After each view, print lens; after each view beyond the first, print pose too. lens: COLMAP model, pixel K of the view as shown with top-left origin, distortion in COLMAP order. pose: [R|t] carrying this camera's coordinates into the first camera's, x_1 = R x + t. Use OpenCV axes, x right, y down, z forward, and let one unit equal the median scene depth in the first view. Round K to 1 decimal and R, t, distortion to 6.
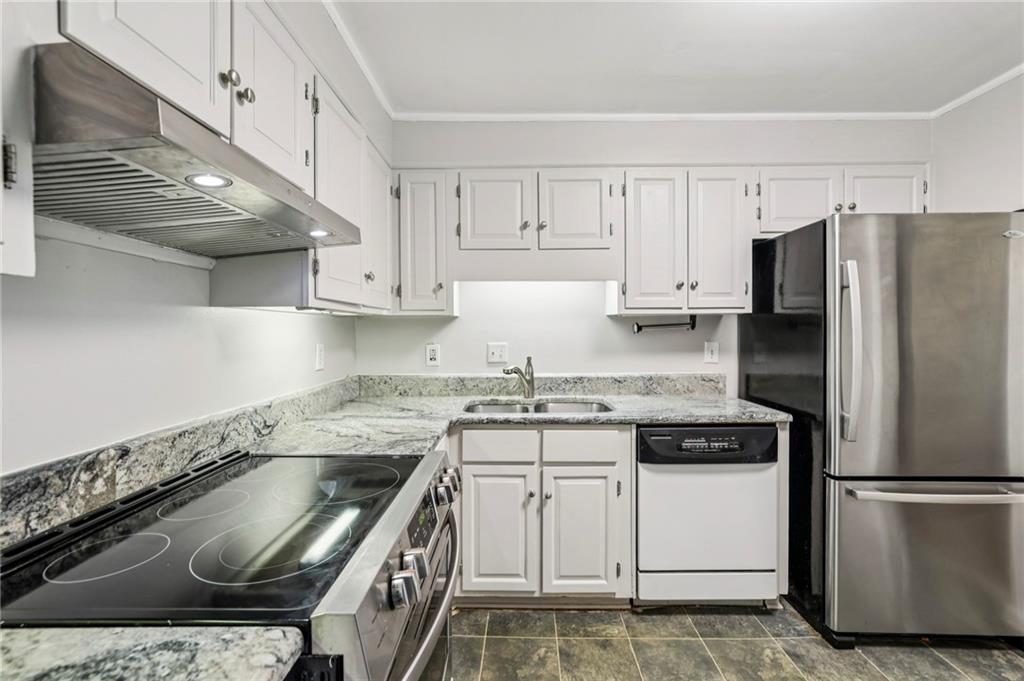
lens RADIAL K [[436.0, 0, 512.0], [0, 436.0, 333.9], [0, 0, 1]] dist [-0.015857, 0.005591]
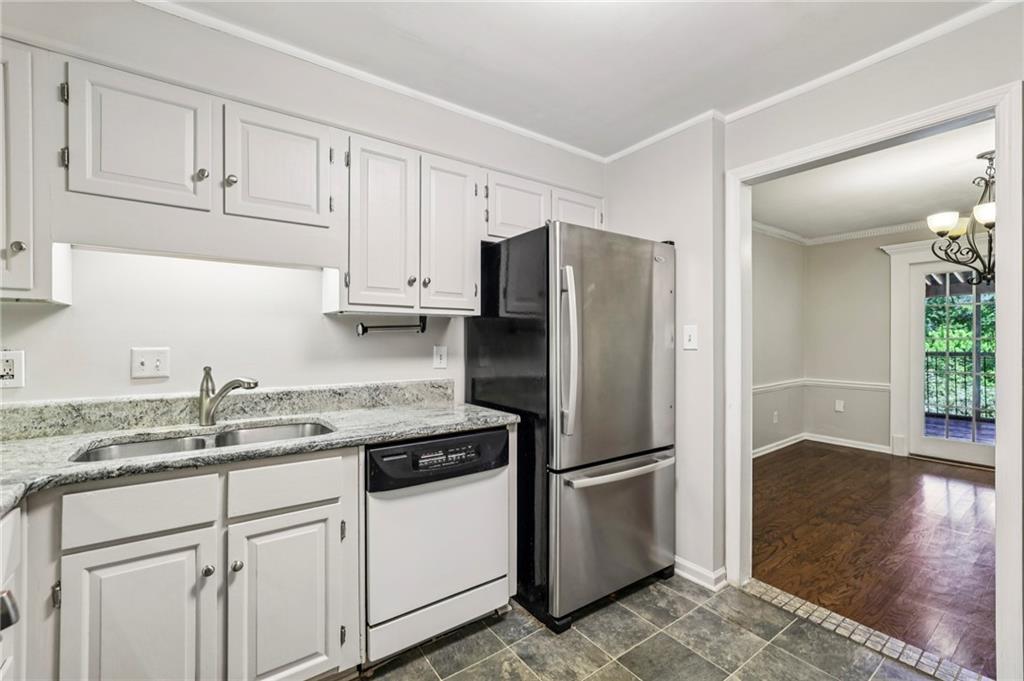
lens RADIAL K [[436.0, 0, 508.4], [0, 436.0, 341.7], [0, 0, 1]] dist [-0.015857, 0.005591]
pose [[0.808057, 0.004147, 0.589090, 0.024841], [0.000969, 0.999965, -0.008368, 0.022615], [-0.589104, 0.007332, 0.808024, 0.190509]]
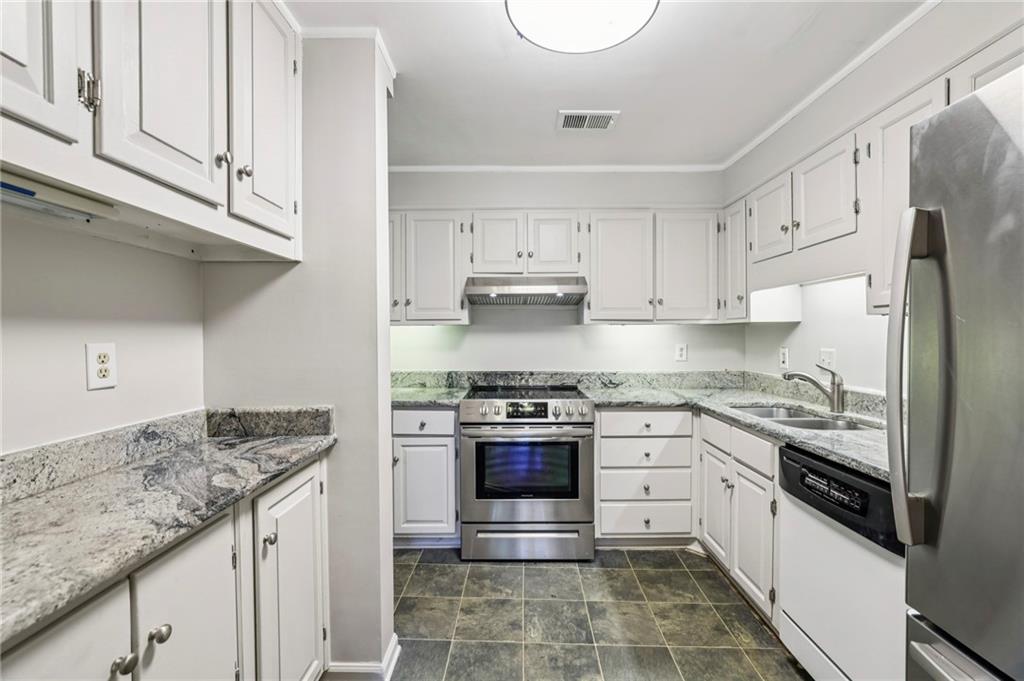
lens RADIAL K [[436.0, 0, 512.9], [0, 436.0, 340.3], [0, 0, 1]] dist [-0.015857, 0.005591]
pose [[-0.000583, 0.016470, -0.999864, 1.155787], [-0.007572, 0.999836, 0.016474, -0.010425], [0.999971, 0.007580, -0.000458, 0.441087]]
